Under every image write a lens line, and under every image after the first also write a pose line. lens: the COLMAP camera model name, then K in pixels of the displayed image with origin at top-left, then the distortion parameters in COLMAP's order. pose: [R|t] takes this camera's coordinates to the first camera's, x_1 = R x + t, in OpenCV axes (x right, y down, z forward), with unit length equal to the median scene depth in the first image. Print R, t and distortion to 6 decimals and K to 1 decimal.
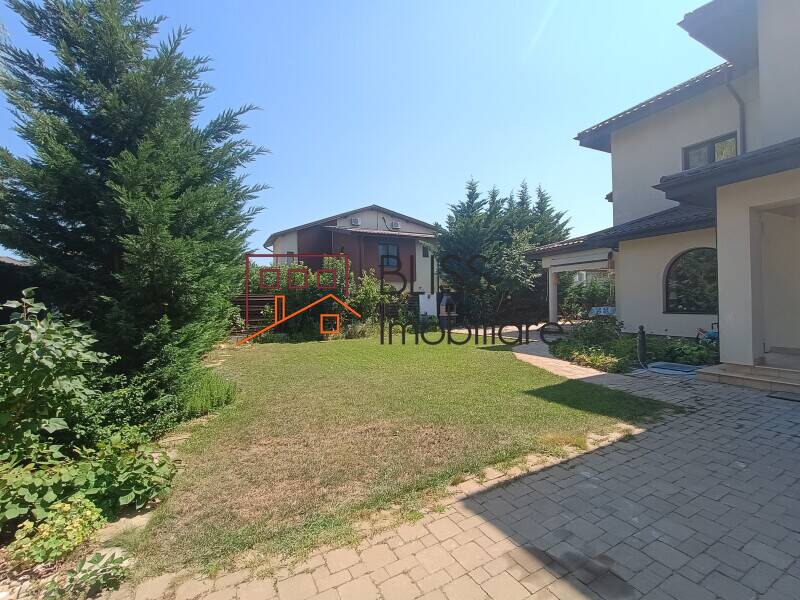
lens RADIAL K [[363.3, 0, 402.2], [0, 363.3, 299.1], [0, 0, 1]] dist [-0.000873, -0.000294]
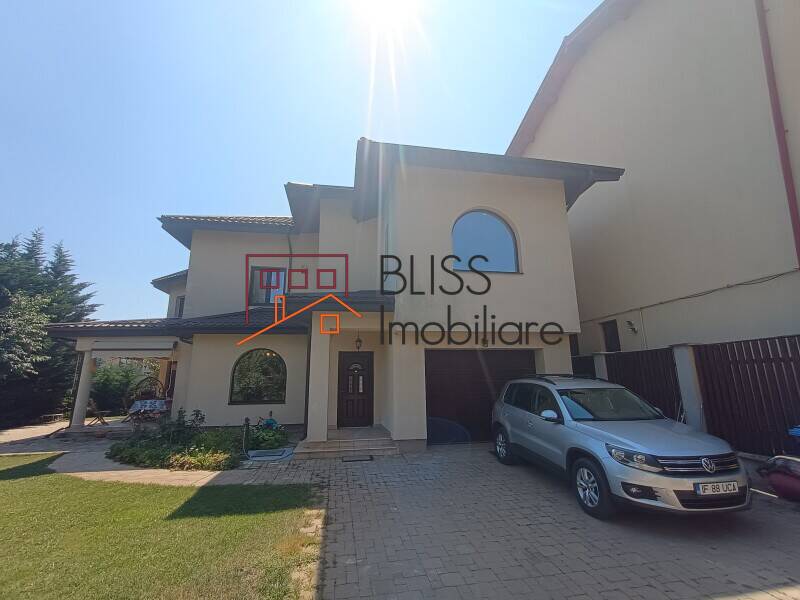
lens RADIAL K [[363.3, 0, 402.2], [0, 363.3, 299.1], [0, 0, 1]] dist [-0.000873, -0.000294]
pose [[0.302848, 0.222214, 0.926771, -0.263099], [0.004594, 0.972086, -0.234581, -0.014248], [-0.953028, 0.075300, 0.293373, 0.187982]]
